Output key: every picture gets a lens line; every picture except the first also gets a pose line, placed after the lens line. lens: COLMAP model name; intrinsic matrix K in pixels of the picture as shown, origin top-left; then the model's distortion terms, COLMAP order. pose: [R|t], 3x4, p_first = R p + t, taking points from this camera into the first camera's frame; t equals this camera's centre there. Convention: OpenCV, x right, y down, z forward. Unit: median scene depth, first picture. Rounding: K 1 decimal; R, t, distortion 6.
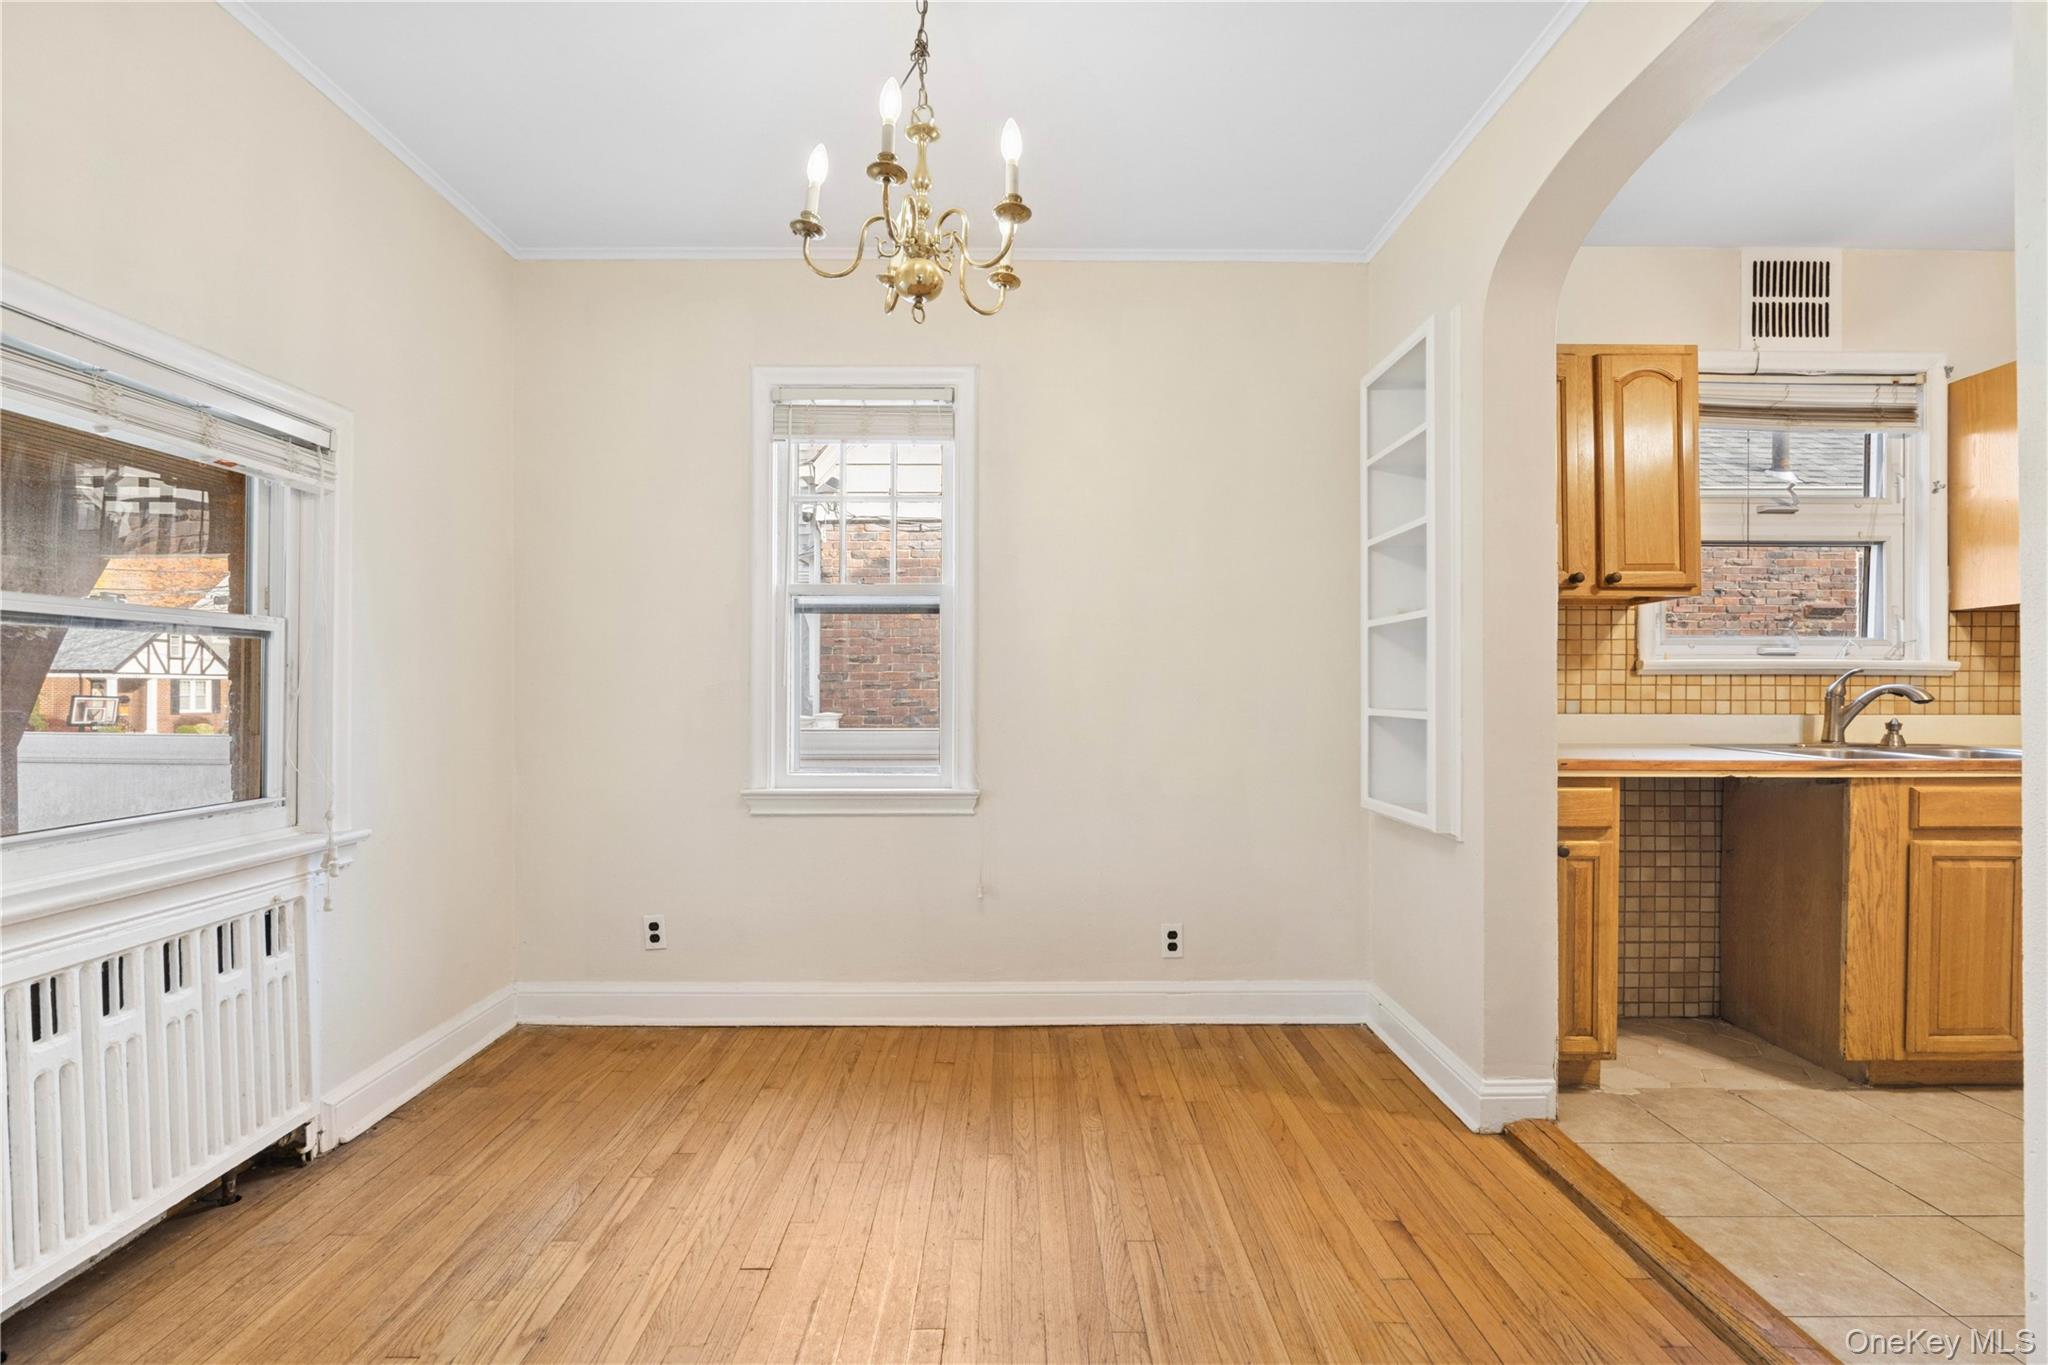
lens RADIAL K [[959.3, 0, 1046.4], [0, 959.3, 688.2], [0, 0, 1]] dist [0.000092, 0.000043]
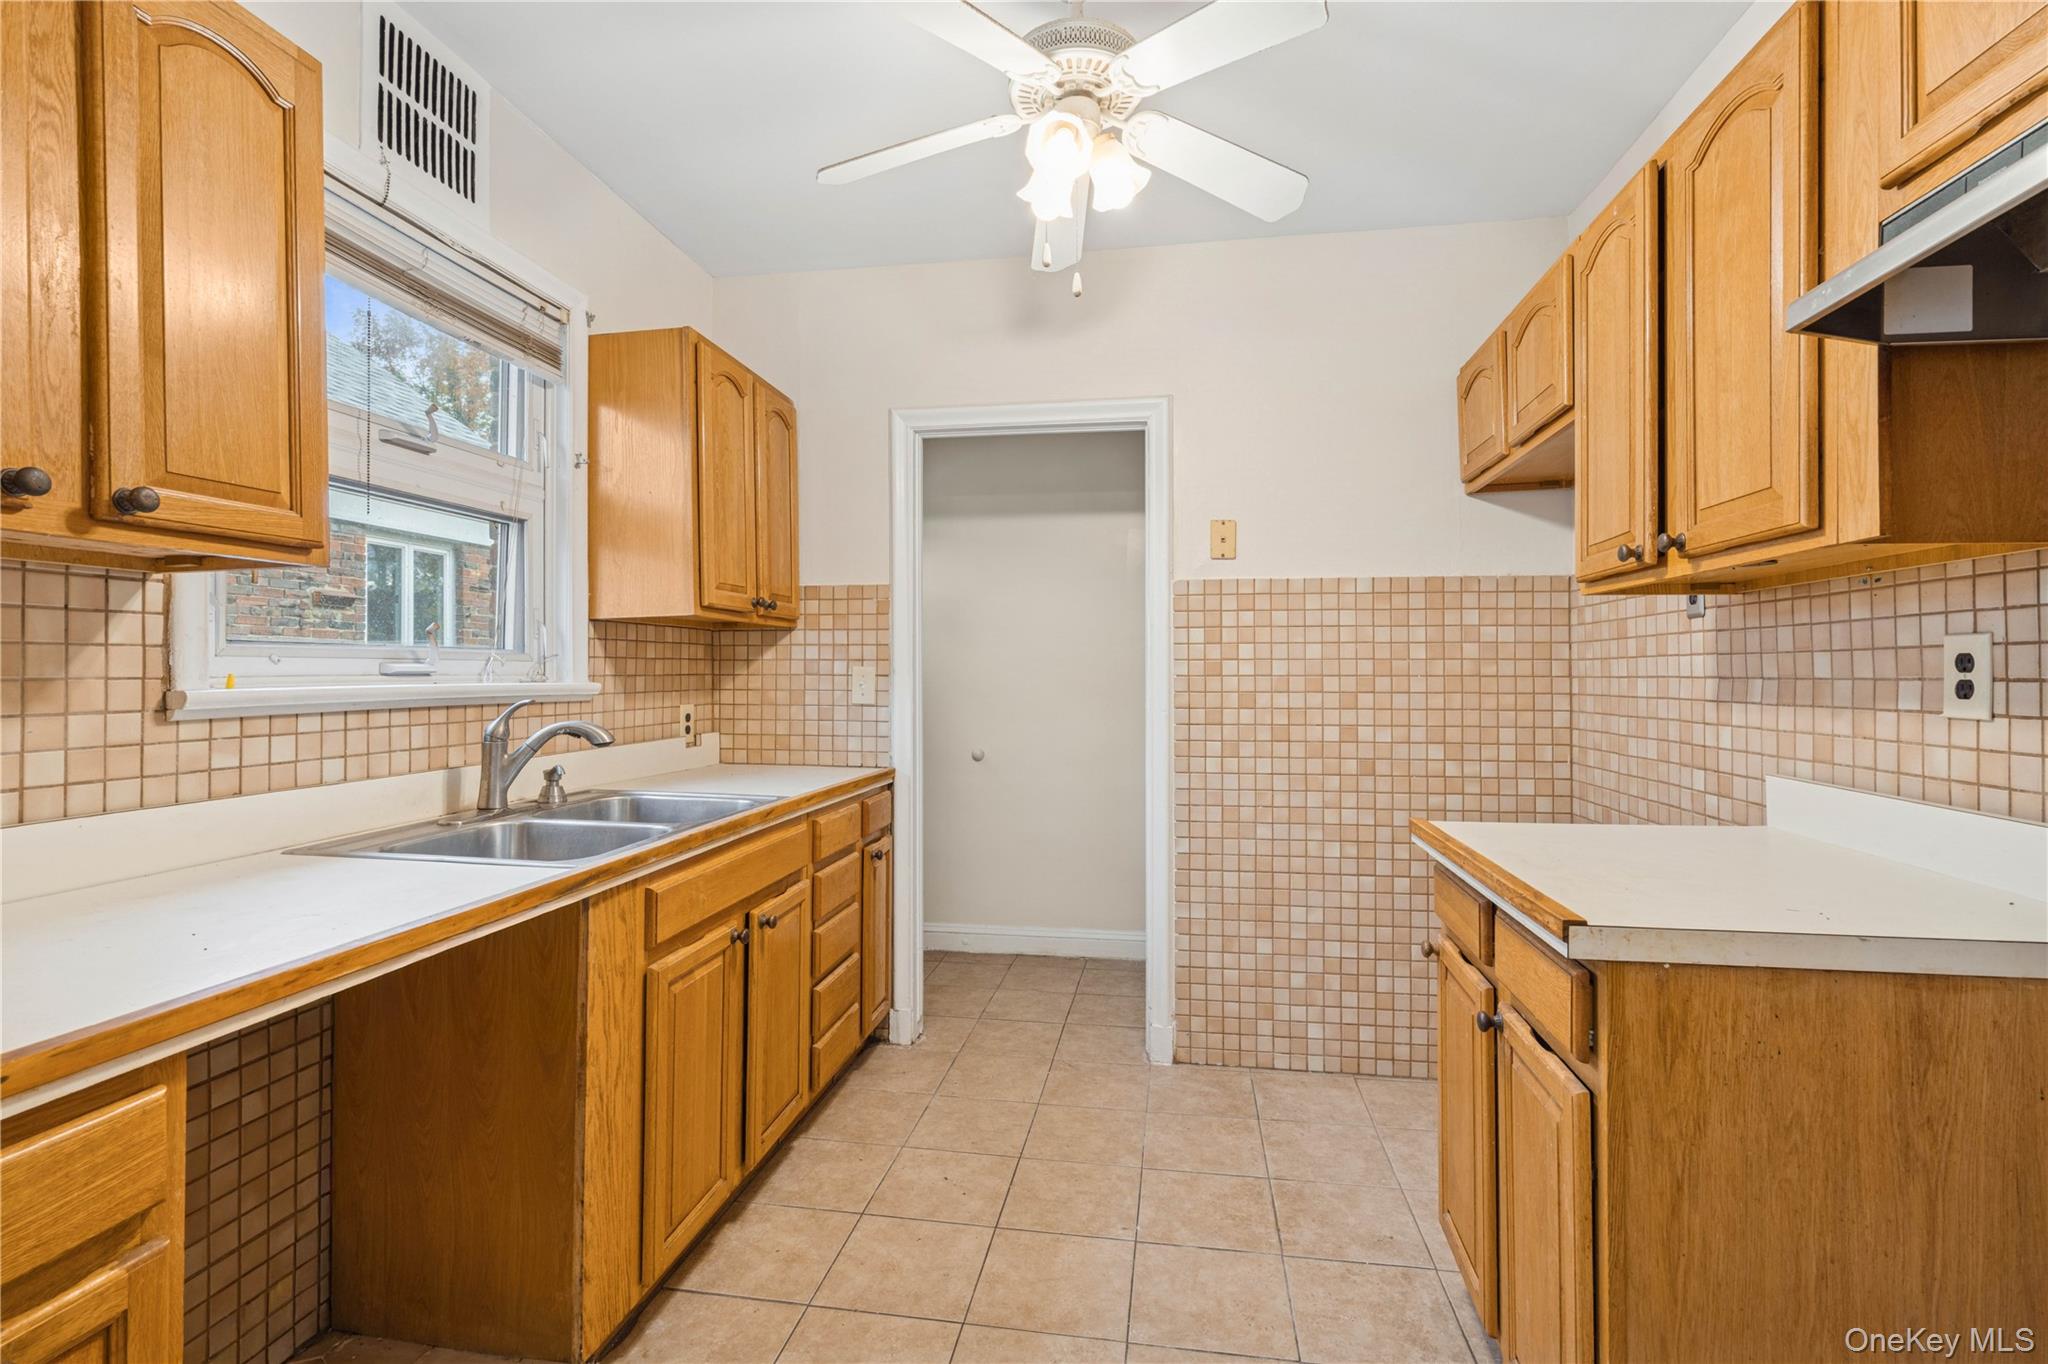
lens RADIAL K [[954.3, 0, 1014.0], [0, 954.3, 670.7], [0, 0, 1]] dist [-0.002932, -0.000478]
pose [[0.223777, 0.000995, 0.974640, 0.254282], [-0.001367, 0.999999, -0.000707, -0.038777], [-0.974640, -0.001174, 0.223778, 0.492838]]
